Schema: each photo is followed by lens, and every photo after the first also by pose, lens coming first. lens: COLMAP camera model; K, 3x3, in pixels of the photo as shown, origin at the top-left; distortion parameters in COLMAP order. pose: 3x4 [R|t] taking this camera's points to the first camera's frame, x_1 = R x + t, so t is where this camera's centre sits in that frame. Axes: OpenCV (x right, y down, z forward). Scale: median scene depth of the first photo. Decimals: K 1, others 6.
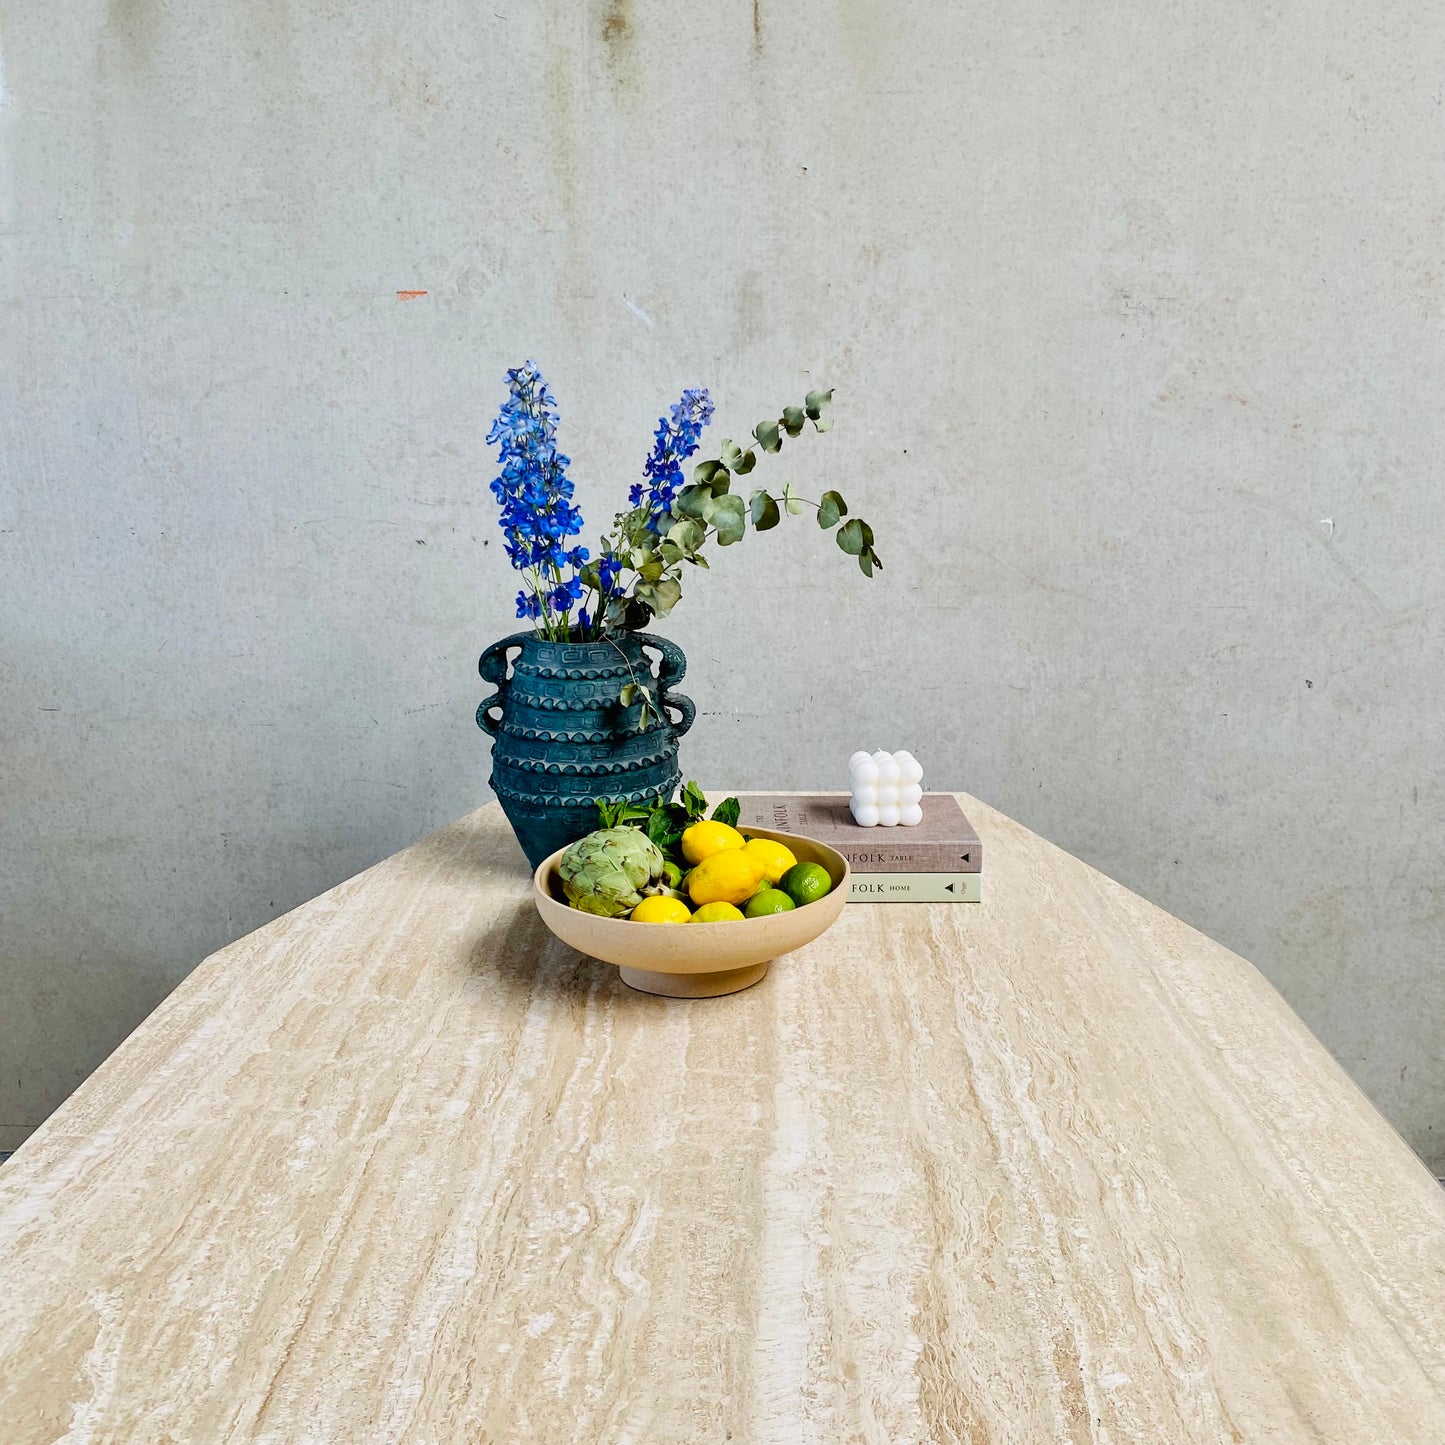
lens RADIAL K [[1469.9, 0, 731.9], [0, 1469.9, 719.6], [0, 0, 1]] dist [0.133675, -0.363626]
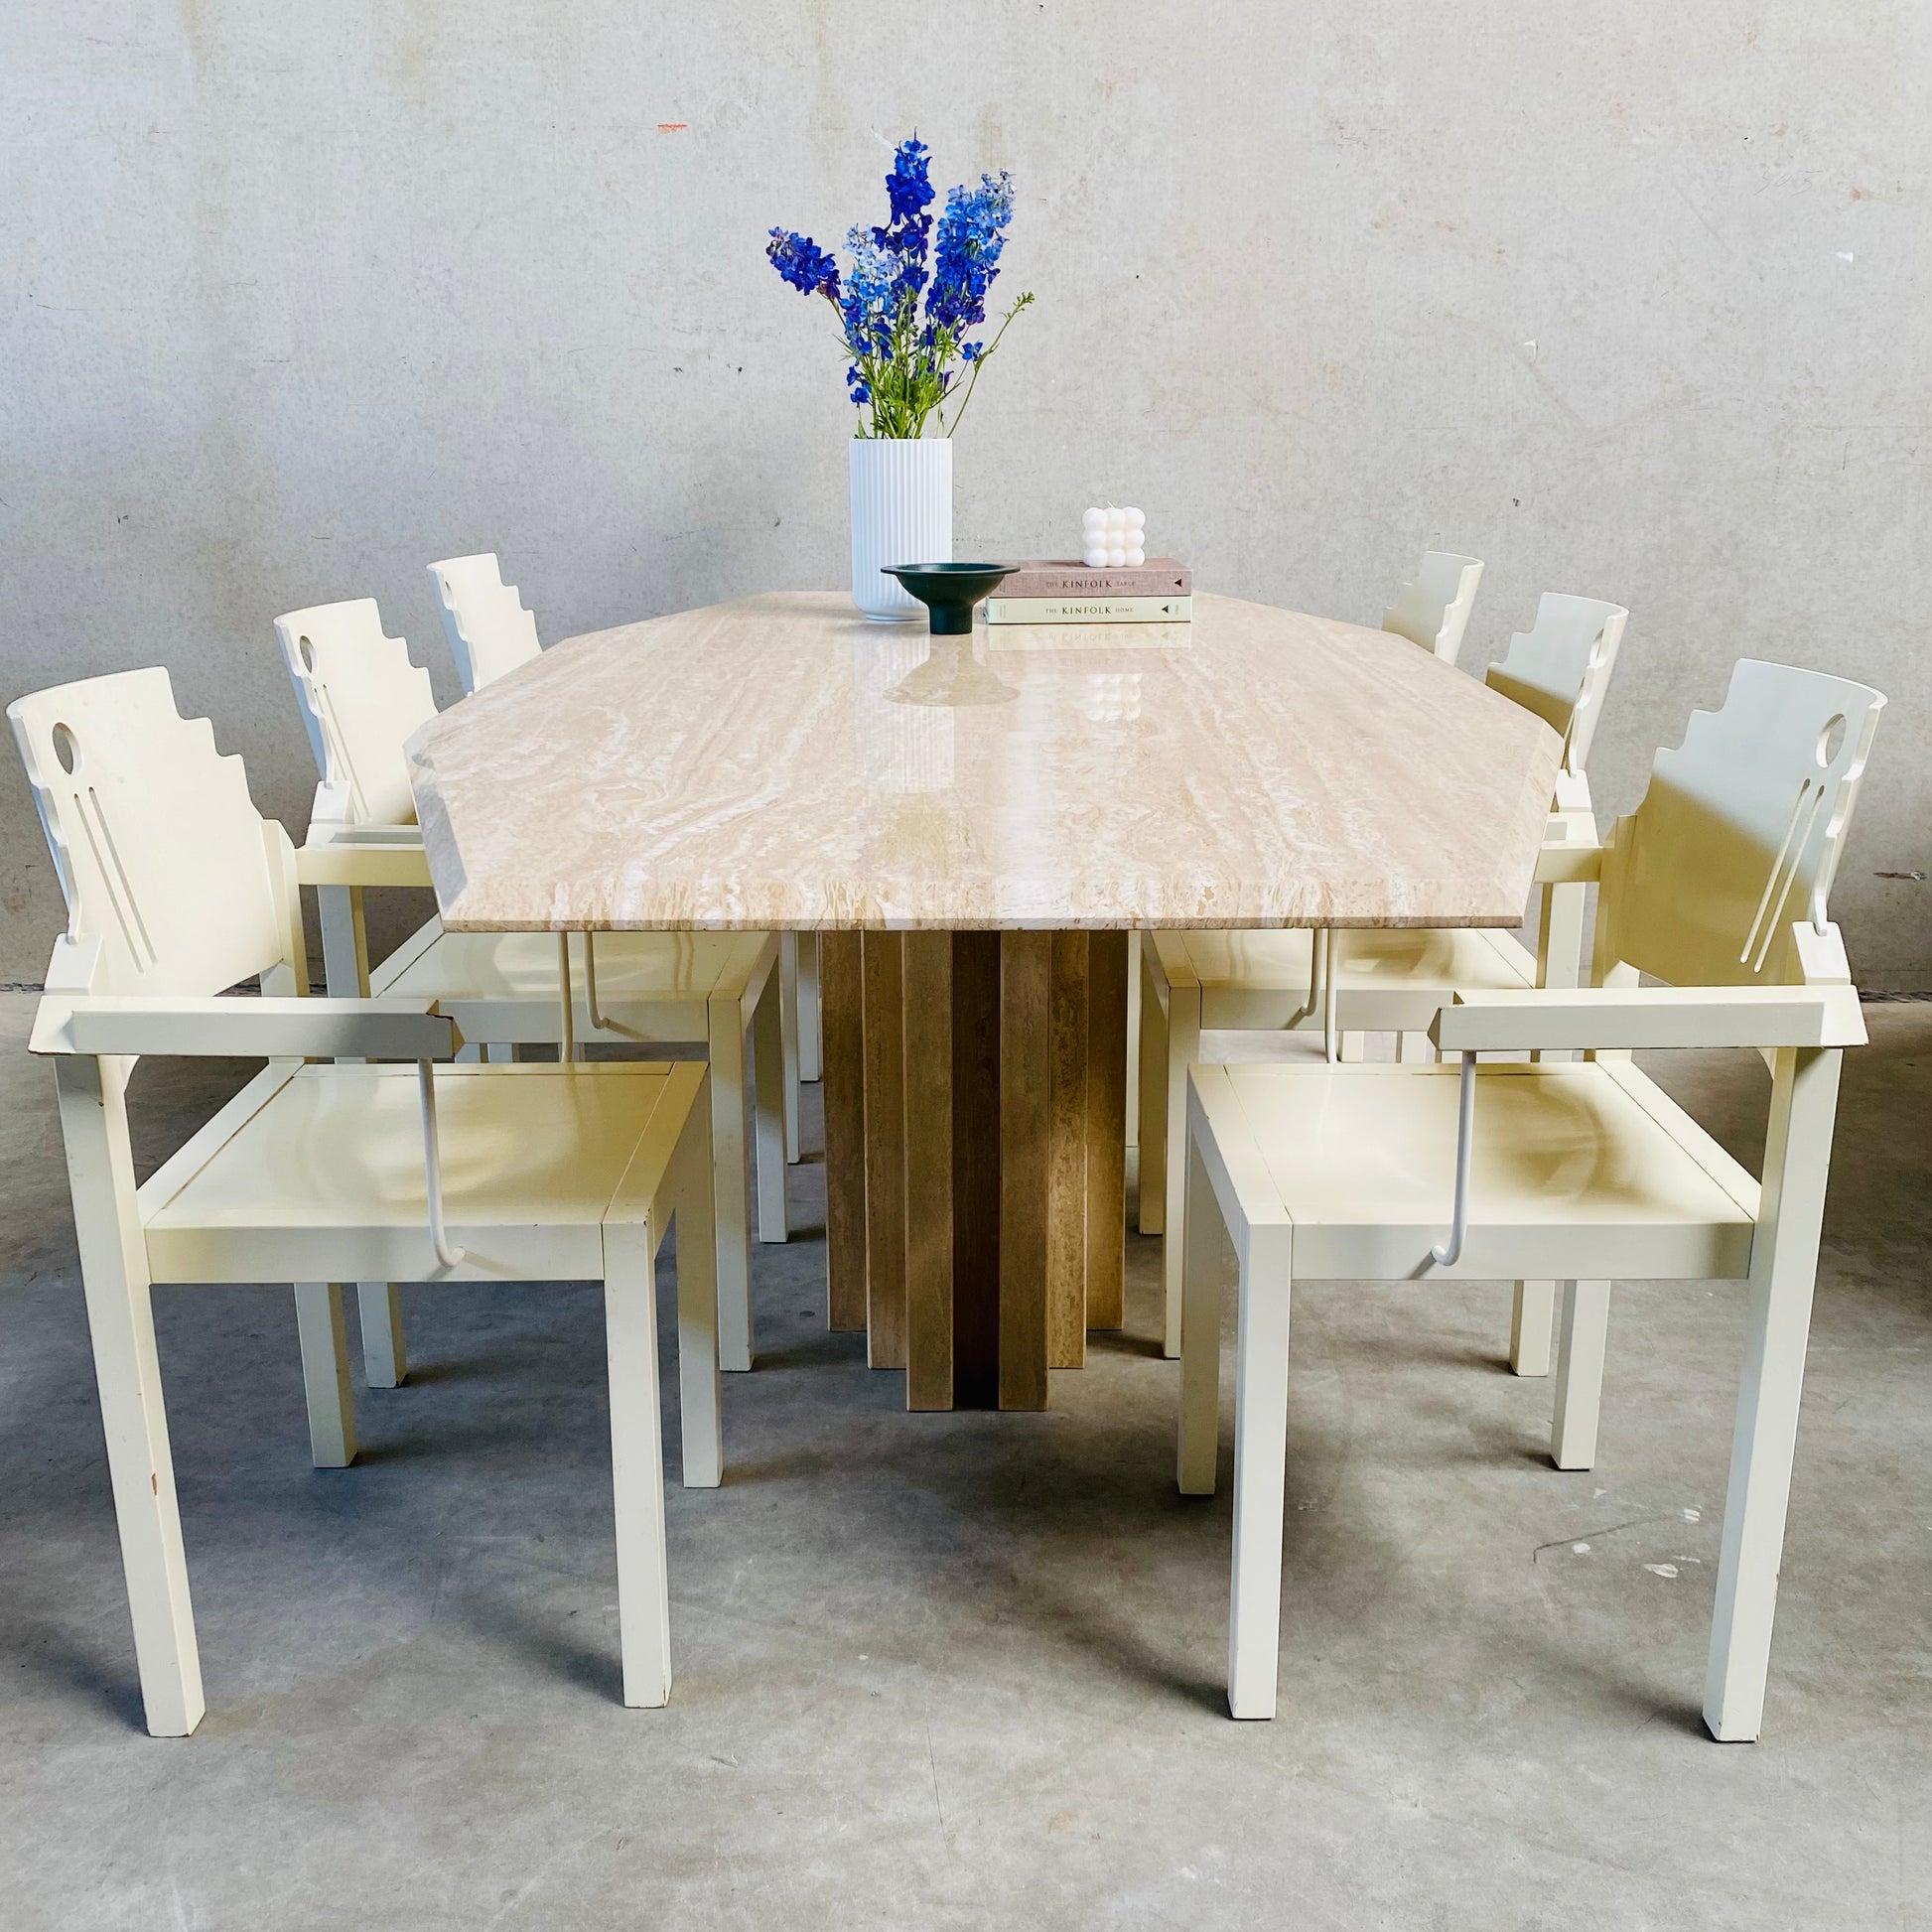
lens RADIAL K [[2033.4, 0, 964.4], [0, 2033.4, 942.1], [0, 0, 1]] dist [0.151231, -0.434743]
pose [[0.999902, -0.006443, 0.012438, -0.037228], [0.005882, 0.998987, 0.044604, 0.301718], [-0.012712, -0.044527, 0.998927, -0.652374]]
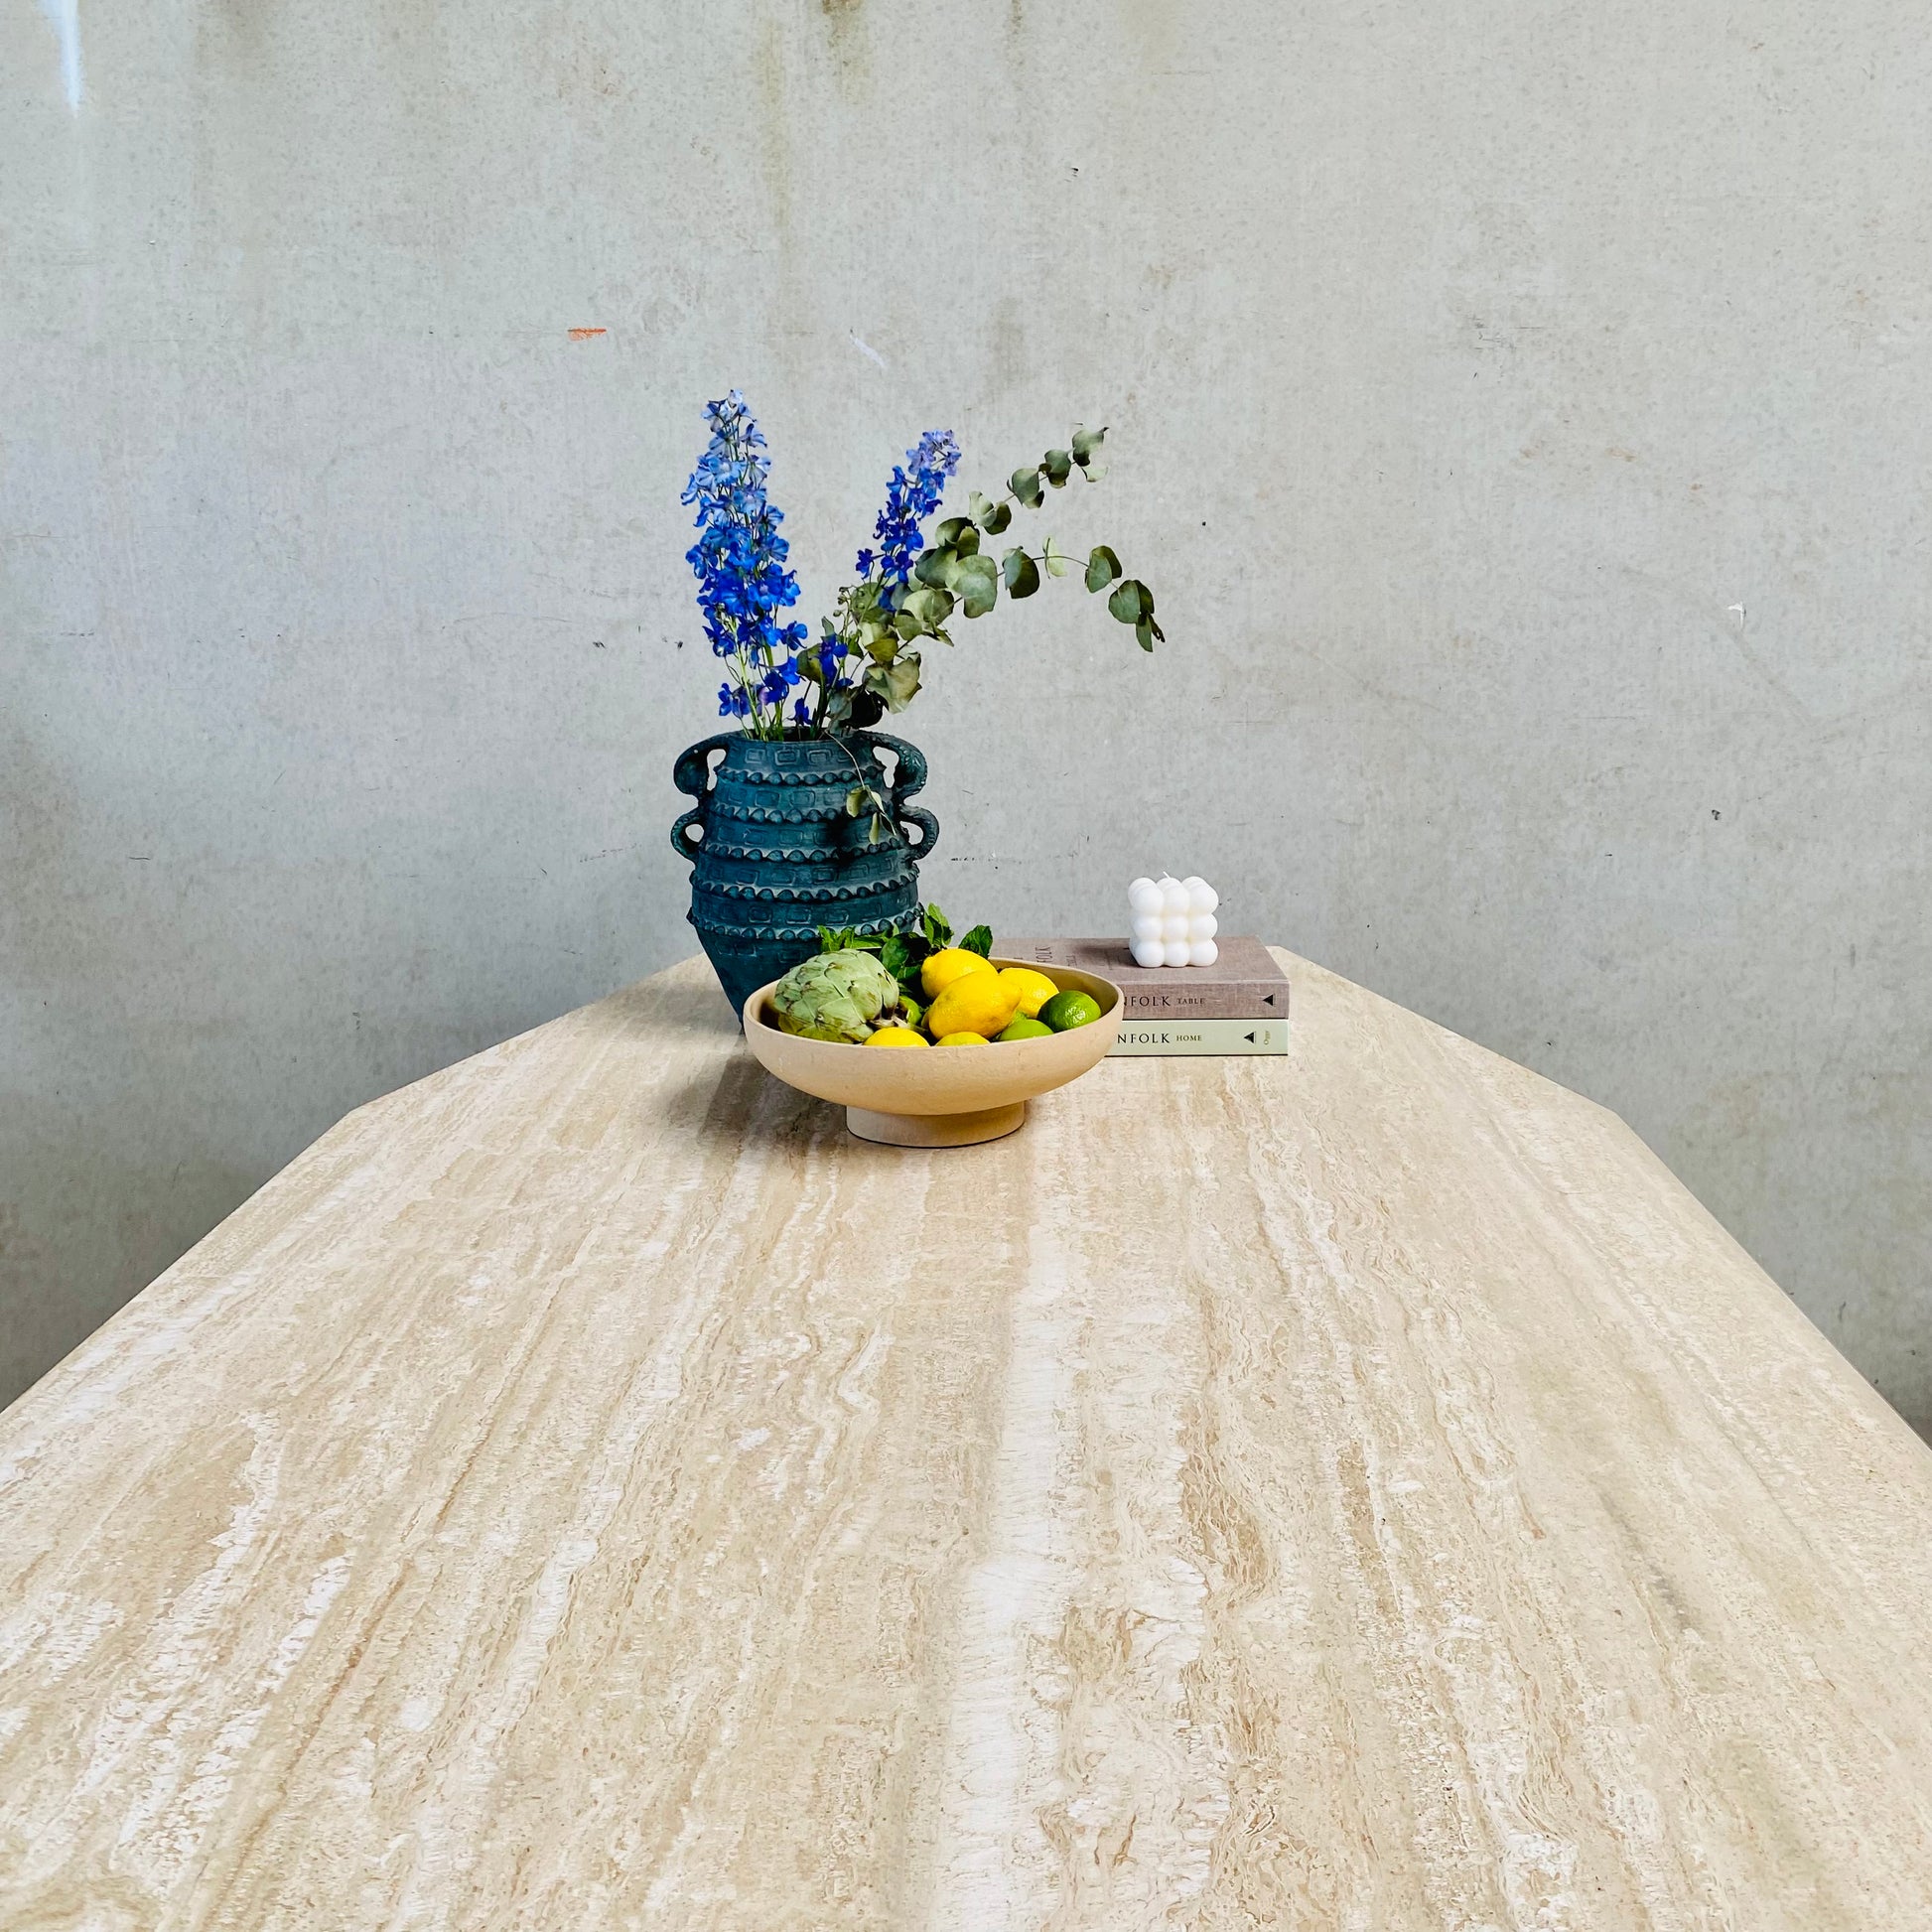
lens RADIAL K [[1963.5, 0, 967.6], [0, 1963.5, 953.5], [0, 0, 1]] dist [0.149006, -0.412362]
pose [[0.999824, -0.004545, -0.018181, 0.010846], [0.004557, 0.999989, 0.000613, 0.064510], [0.018178, -0.000696, 0.999835, -0.091796]]
